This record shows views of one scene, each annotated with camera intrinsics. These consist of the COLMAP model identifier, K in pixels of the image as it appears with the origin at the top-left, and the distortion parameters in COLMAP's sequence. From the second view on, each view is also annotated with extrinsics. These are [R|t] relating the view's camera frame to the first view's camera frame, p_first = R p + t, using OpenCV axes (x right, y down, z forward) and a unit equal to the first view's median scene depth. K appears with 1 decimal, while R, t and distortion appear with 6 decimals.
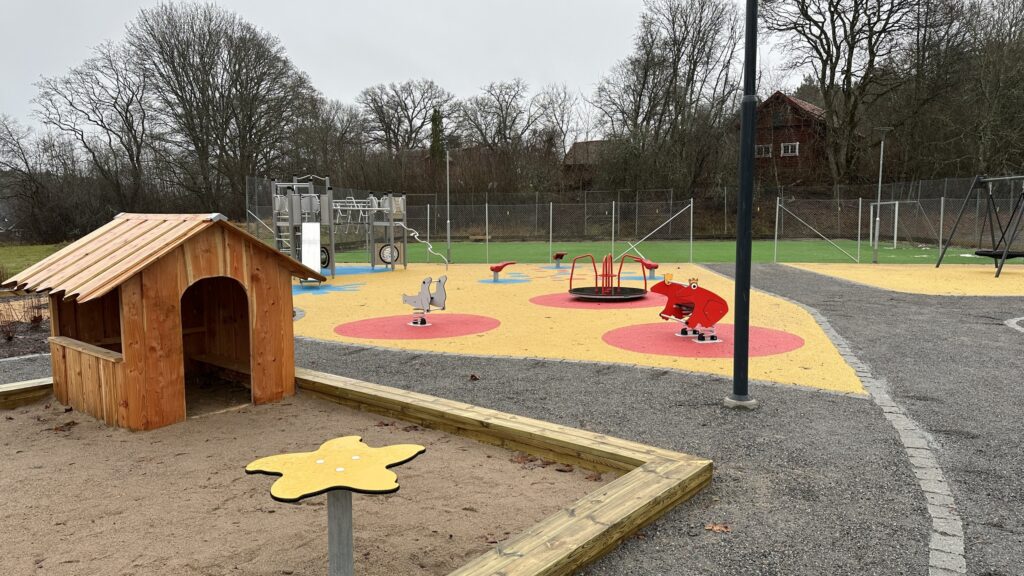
lens RADIAL K [[713.3, 0, 512.0], [0, 713.3, 288.0], [0, 0, 1]] dist [0.119148, -0.162444]
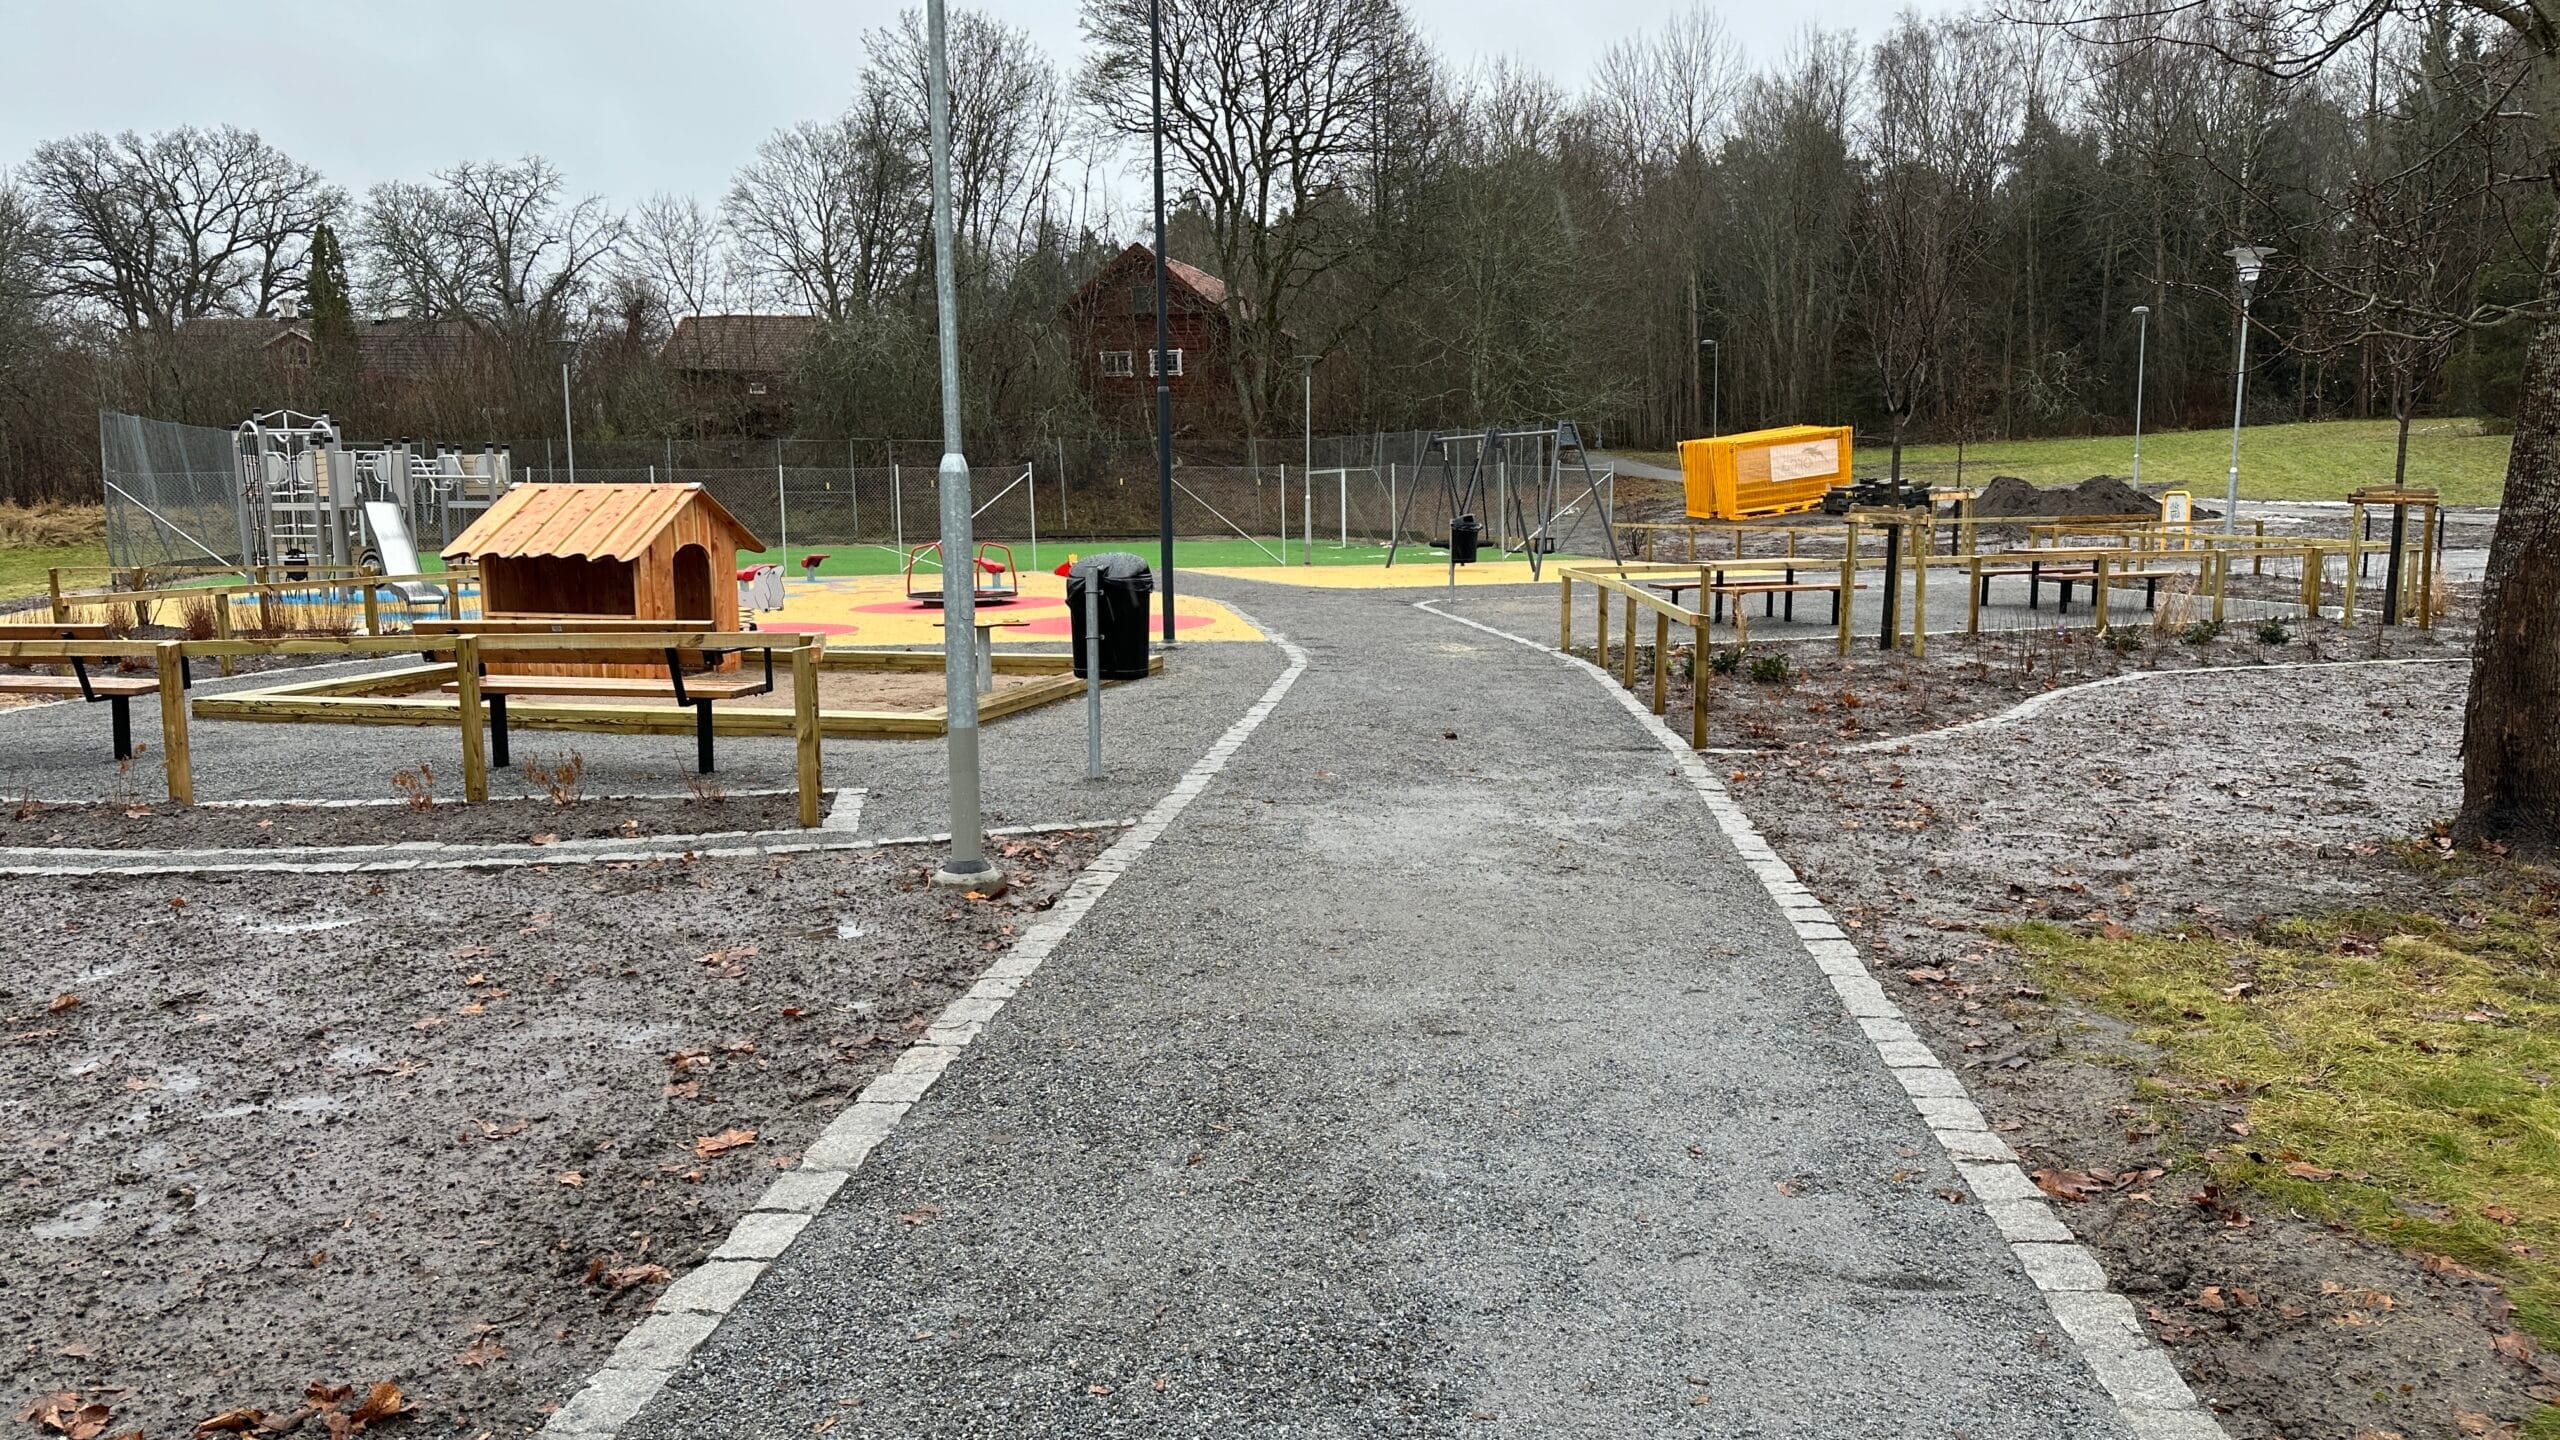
lens RADIAL K [[1783.2, 0, 1280.0], [0, 1783.2, 720.0], [0, 0, 1]] dist [0.119148, -0.162444]
pose [[0.910010, -0.057127, 0.410632, -0.085926], [0.047678, 0.998310, 0.033226, 0.022949], [-0.411836, -0.010658, 0.911196, -0.205919]]
